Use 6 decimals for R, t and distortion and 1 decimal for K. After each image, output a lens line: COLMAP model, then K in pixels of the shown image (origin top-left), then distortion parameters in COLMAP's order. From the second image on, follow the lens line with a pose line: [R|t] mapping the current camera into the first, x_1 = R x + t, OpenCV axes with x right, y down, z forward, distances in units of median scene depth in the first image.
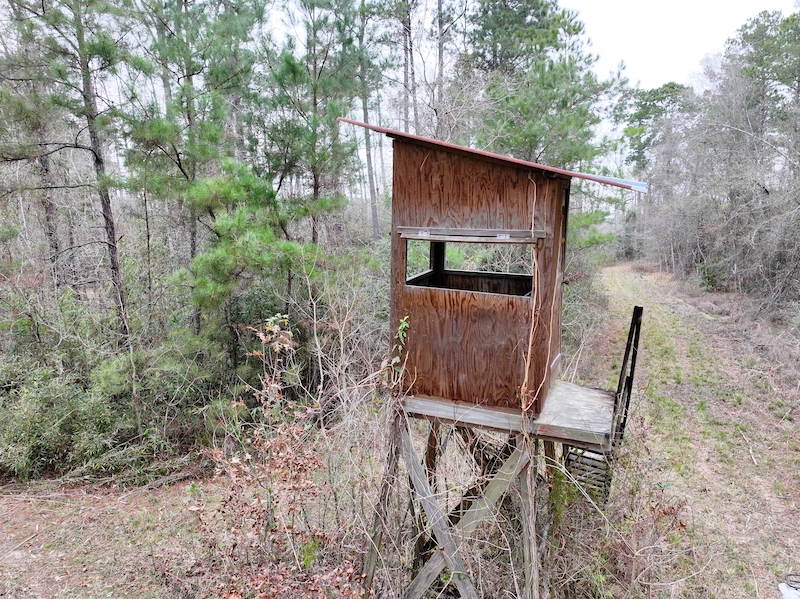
lens RADIAL K [[564.0, 0, 400.9], [0, 564.0, 302.8], [0, 0, 1]] dist [-0.004917, 0.023182]
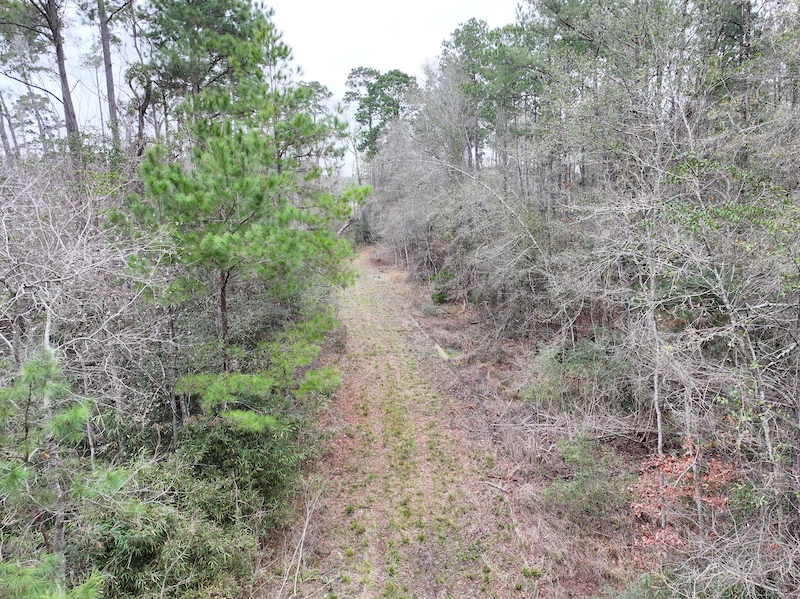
lens RADIAL K [[564.0, 0, 402.1], [0, 564.0, 296.9], [0, 0, 1]] dist [-0.004917, 0.023182]
pose [[0.904547, -0.080692, 0.418668, 0.055988], [0.051469, 0.995413, 0.080650, -0.106975], [-0.423256, -0.051403, 0.904551, 0.105858]]
